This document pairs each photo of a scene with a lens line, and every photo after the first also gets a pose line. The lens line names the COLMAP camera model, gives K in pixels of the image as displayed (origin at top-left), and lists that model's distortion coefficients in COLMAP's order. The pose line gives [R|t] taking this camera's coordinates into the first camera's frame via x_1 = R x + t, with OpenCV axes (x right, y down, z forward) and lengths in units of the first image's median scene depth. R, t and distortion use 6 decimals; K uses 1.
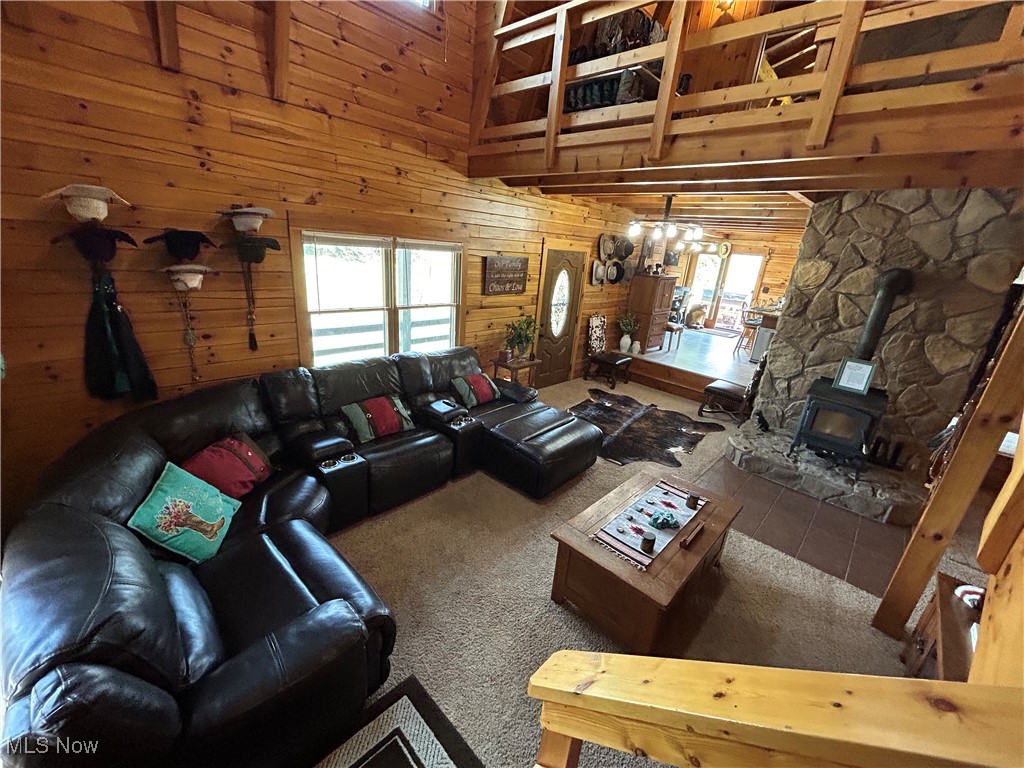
lens RADIAL K [[413.2, 0, 512.6], [0, 413.2, 382.0], [0, 0, 1]] dist [-0.002225, 0.000507]
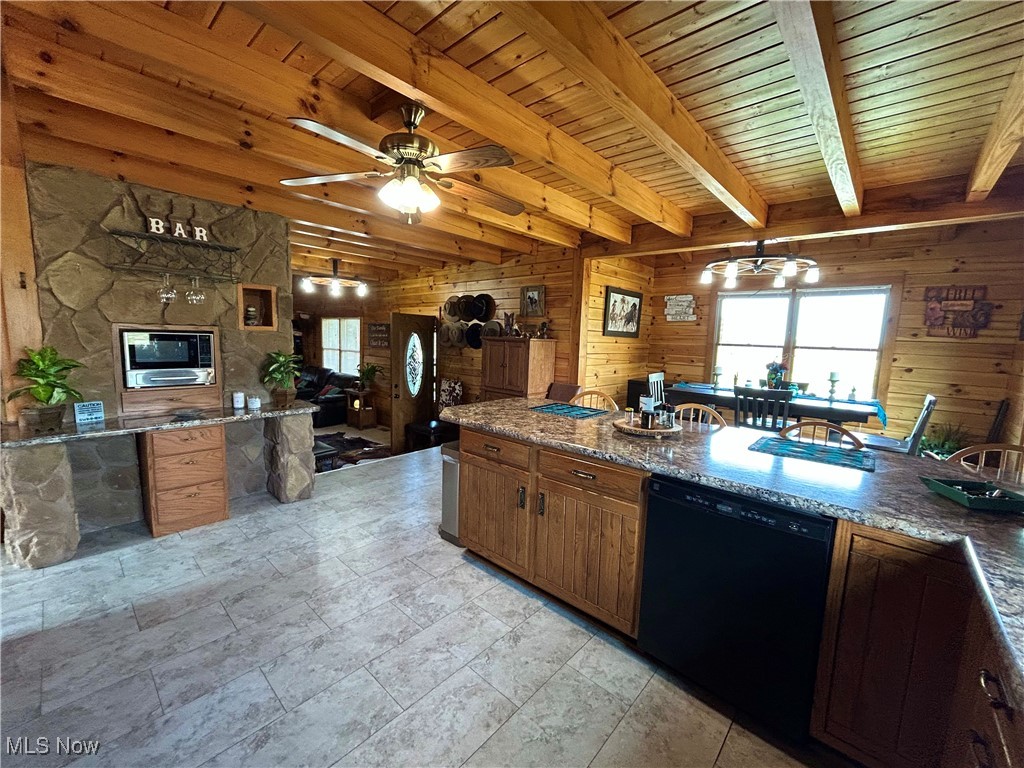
lens RADIAL K [[413.2, 0, 514.5], [0, 413.2, 383.9], [0, 0, 1]] dist [-0.002225, 0.000507]
pose [[0.030995, 0.032895, -0.998978, 2.115149], [-0.345423, 0.938230, 0.020177, -0.411827], [0.937935, 0.344445, 0.040443, 2.051569]]
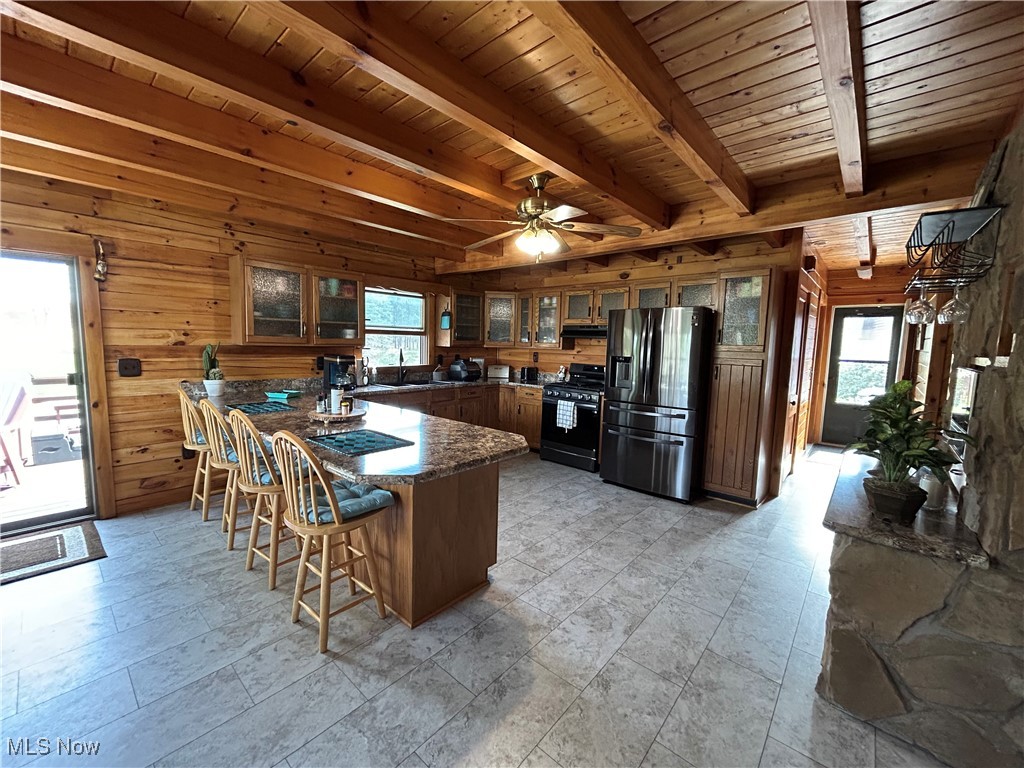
lens RADIAL K [[413.2, 0, 512.4], [0, 413.2, 384.5], [0, 0, 1]] dist [-0.002225, 0.000507]
pose [[-0.038225, -0.189054, 0.981222, 0.772434], [0.293459, 0.936518, 0.191873, -0.507770], [-0.955207, 0.295283, 0.019681, 1.957633]]
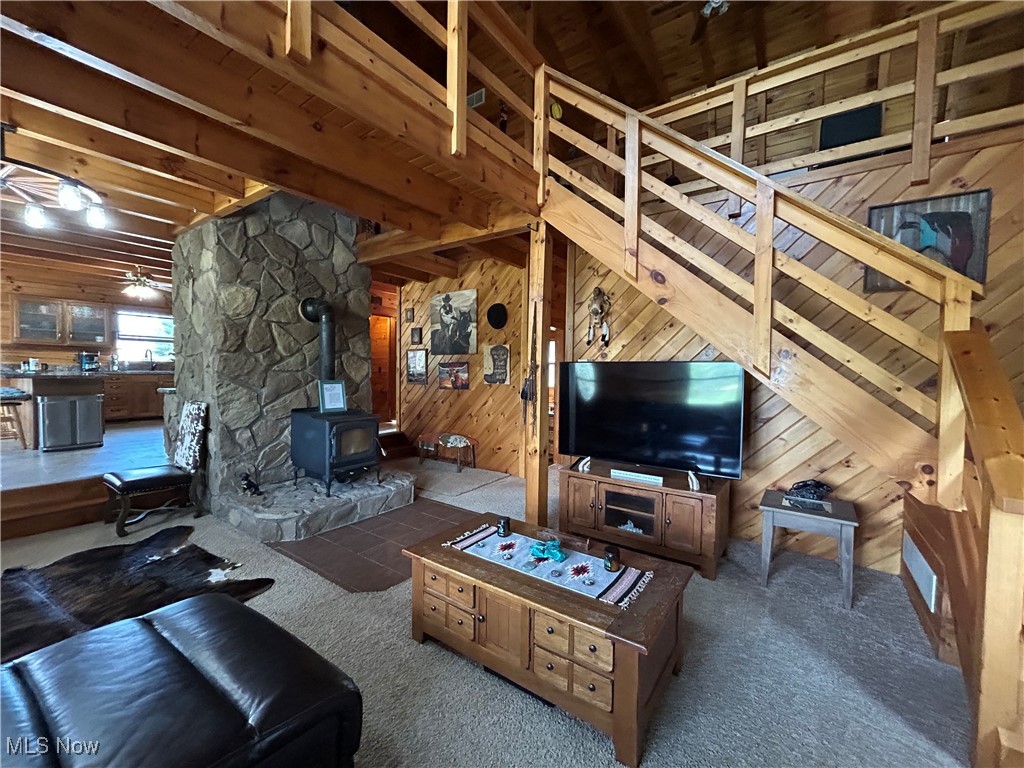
lens RADIAL K [[413.2, 0, 513.4], [0, 413.2, 385.4], [0, 0, 1]] dist [-0.002225, 0.000507]
pose [[-0.133694, -0.125595, 0.983032, -0.270181], [0.288466, 0.944053, 0.159846, -0.085370], [-0.948110, 0.304942, -0.089984, 0.737626]]
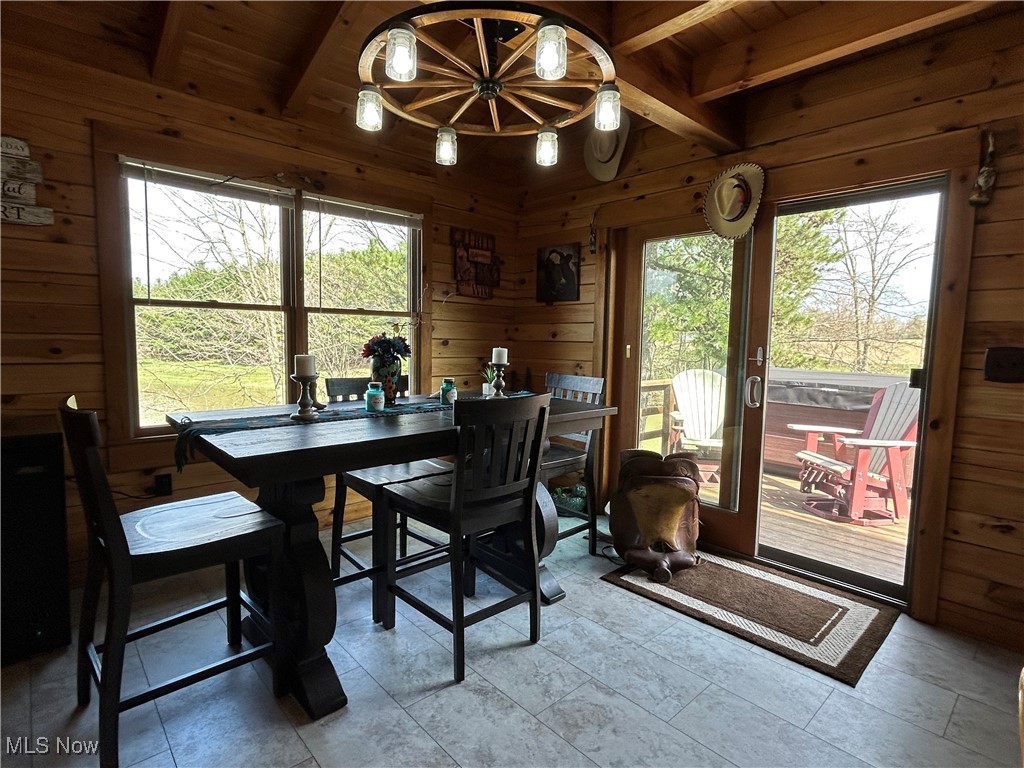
lens RADIAL K [[528.0, 0, 509.2], [0, 528.0, 382.6], [0, 0, 1]] dist [-0.001828, 0.002152]
pose [[0.995113, -0.059379, -0.078891, 1.179059], [0.039014, 0.970411, -0.238287, -0.474725], [0.090705, 0.234044, 0.967985, 2.136971]]
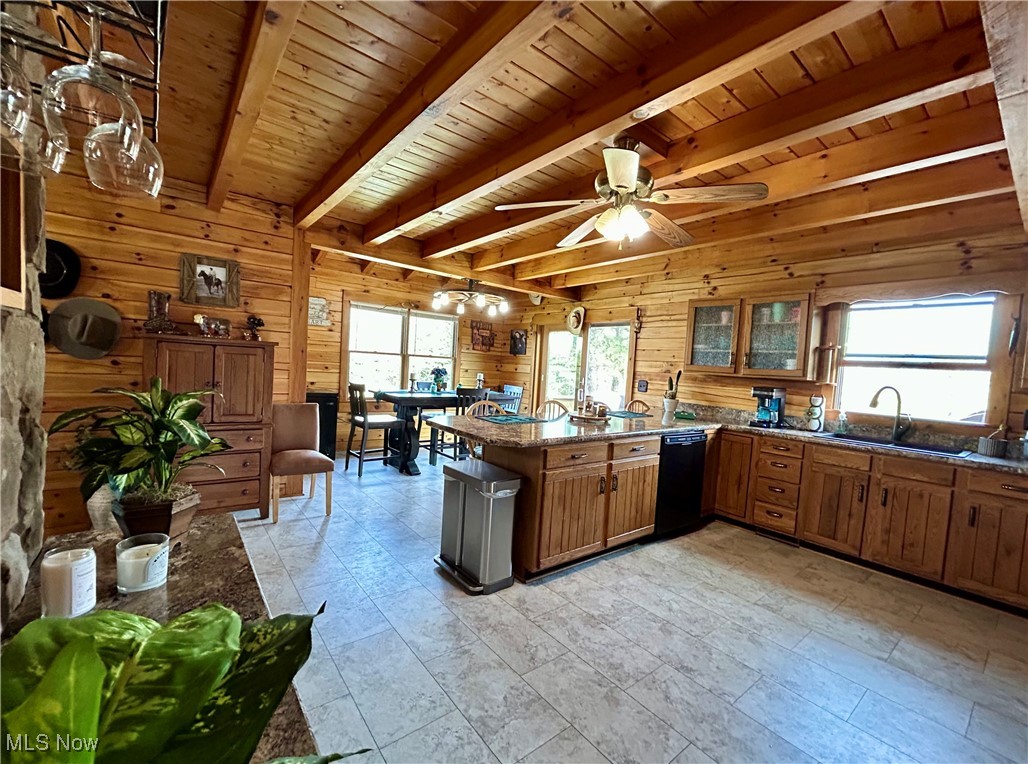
lens RADIAL K [[433.7, 0, 521.0], [0, 433.7, 387.8], [0, 0, 1]] dist [-0.001970, -0.001141]
pose [[0.990915, -0.018874, -0.133160, 1.478525], [-0.019033, 0.960458, -0.277772, -0.195462], [0.133138, 0.277783, 0.951373, 1.317195]]
